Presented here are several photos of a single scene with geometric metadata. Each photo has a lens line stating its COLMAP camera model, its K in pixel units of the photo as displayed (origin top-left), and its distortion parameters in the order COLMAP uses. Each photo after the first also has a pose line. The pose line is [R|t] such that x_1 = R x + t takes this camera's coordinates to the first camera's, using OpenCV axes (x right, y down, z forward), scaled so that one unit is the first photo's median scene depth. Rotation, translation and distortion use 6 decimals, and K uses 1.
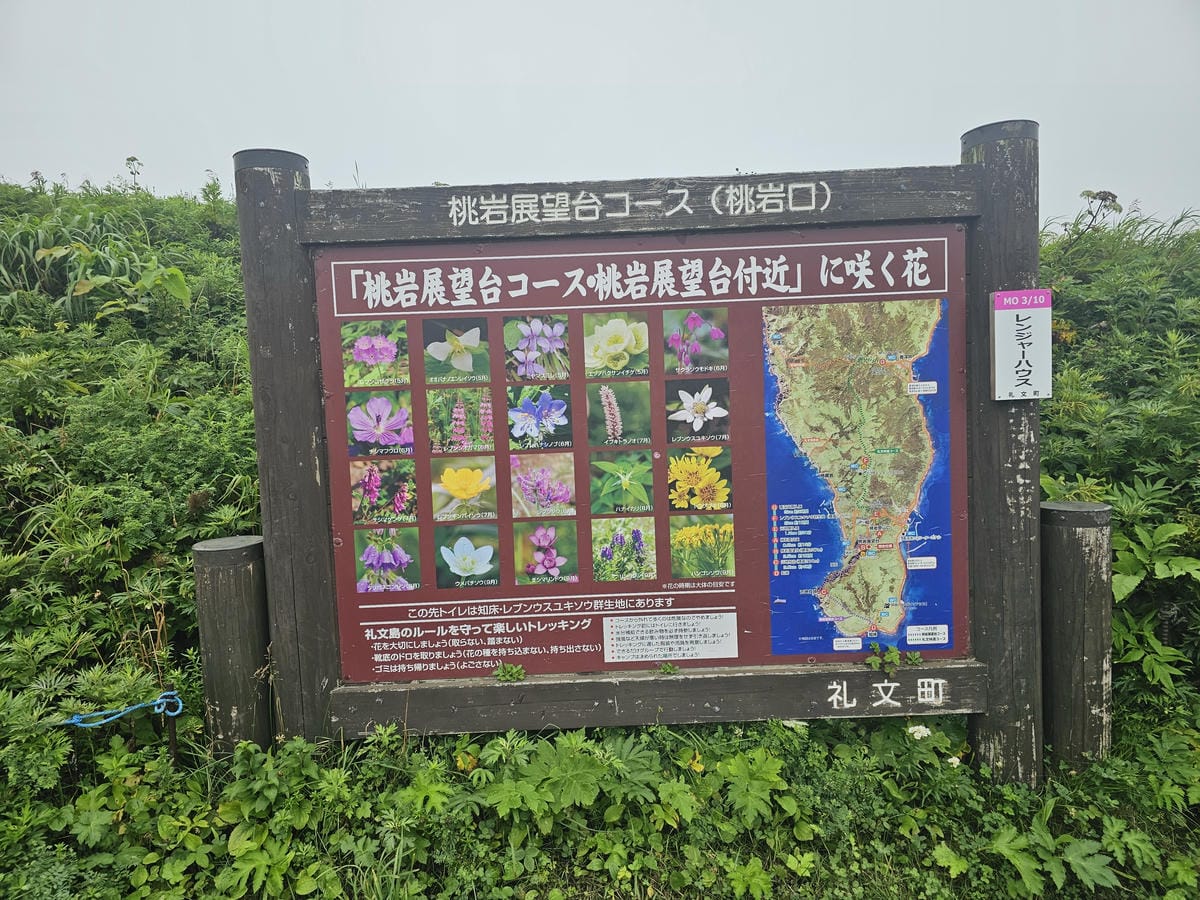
lens RADIAL K [[807.1, 0, 600.0], [0, 807.1, 446.8], [0, 0, 1]] dist [0.026813, 0.000050]
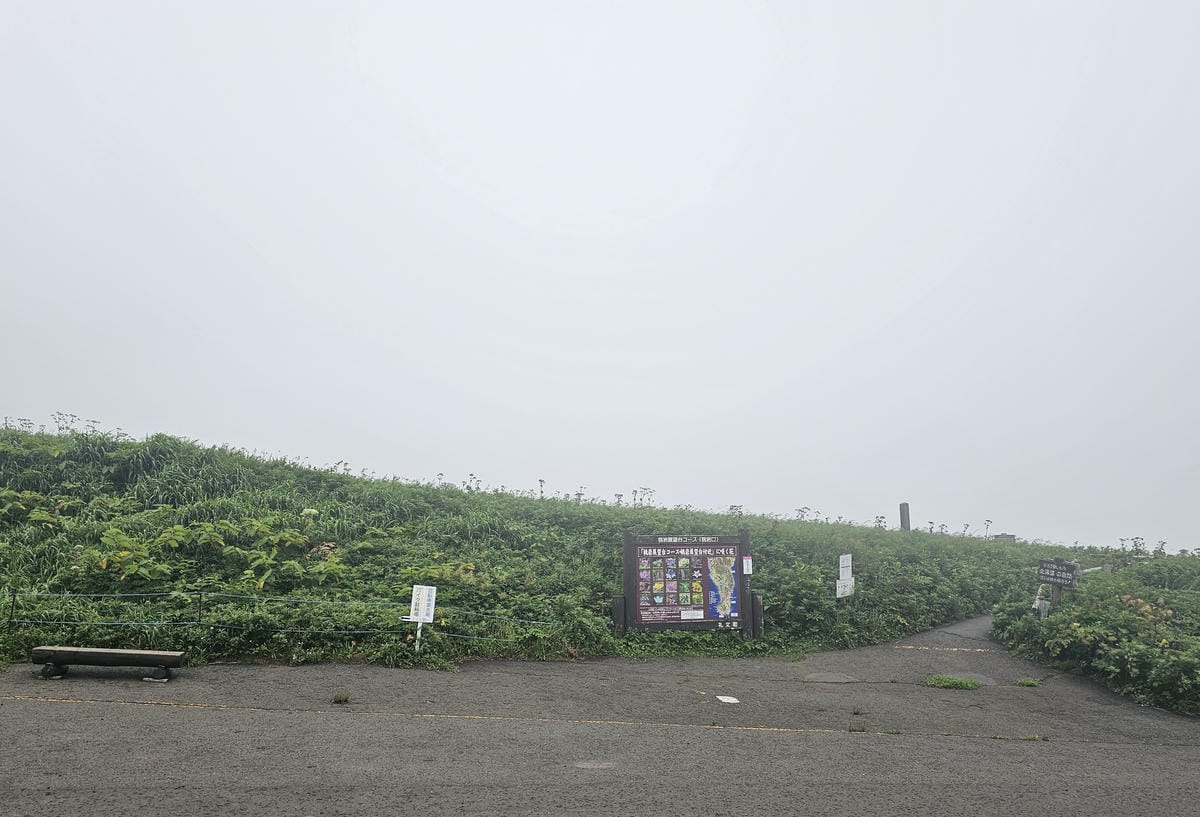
lens RADIAL K [[940.9, 0, 598.1], [0, 940.9, 416.7], [0, 0, 1]] dist [0.001309, 0.001435]
pose [[0.969967, 0.066185, 0.234060, -2.228172], [-0.012527, 0.974585, -0.223669, 0.371951], [-0.242915, 0.214019, 0.946144, -5.476573]]
